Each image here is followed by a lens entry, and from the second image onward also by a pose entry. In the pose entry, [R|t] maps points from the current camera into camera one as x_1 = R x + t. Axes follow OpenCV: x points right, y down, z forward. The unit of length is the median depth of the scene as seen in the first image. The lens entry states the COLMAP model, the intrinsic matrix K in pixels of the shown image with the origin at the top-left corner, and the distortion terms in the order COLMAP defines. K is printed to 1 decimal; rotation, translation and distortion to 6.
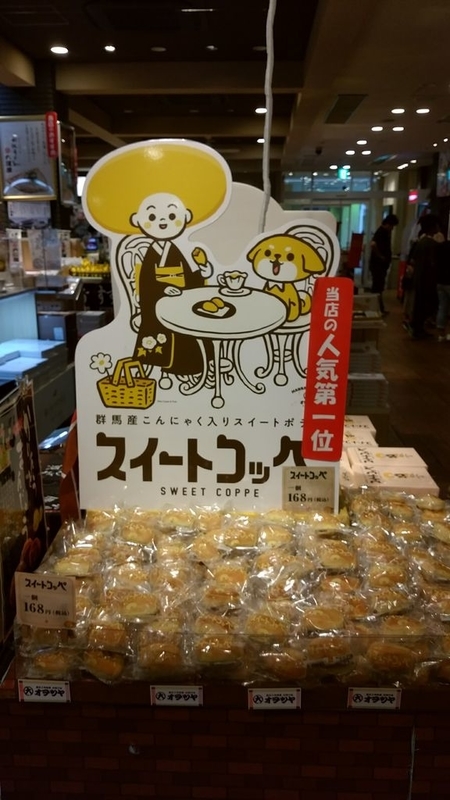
lens RADIAL K [[685.3, 0, 220.0], [0, 685.3, 402.5], [0, 0, 1]] dist [0.098374, -0.147203]
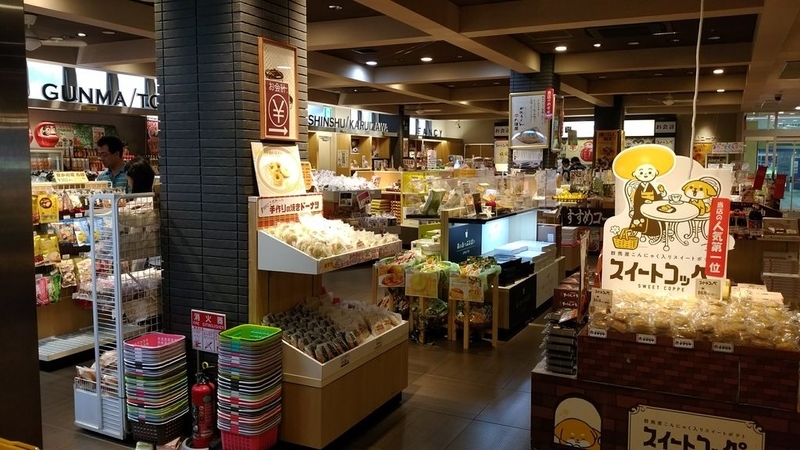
lens RADIAL K [[685.3, 0, 391.6], [0, 685.3, 224.5], [0, 0, 1]] dist [0.098374, -0.147203]
pose [[0.924520, 0.040733, -0.378951, 0.024027], [-0.098369, 0.986088, -0.133995, 0.332579], [0.368221, 0.161158, 0.915664, -1.557857]]
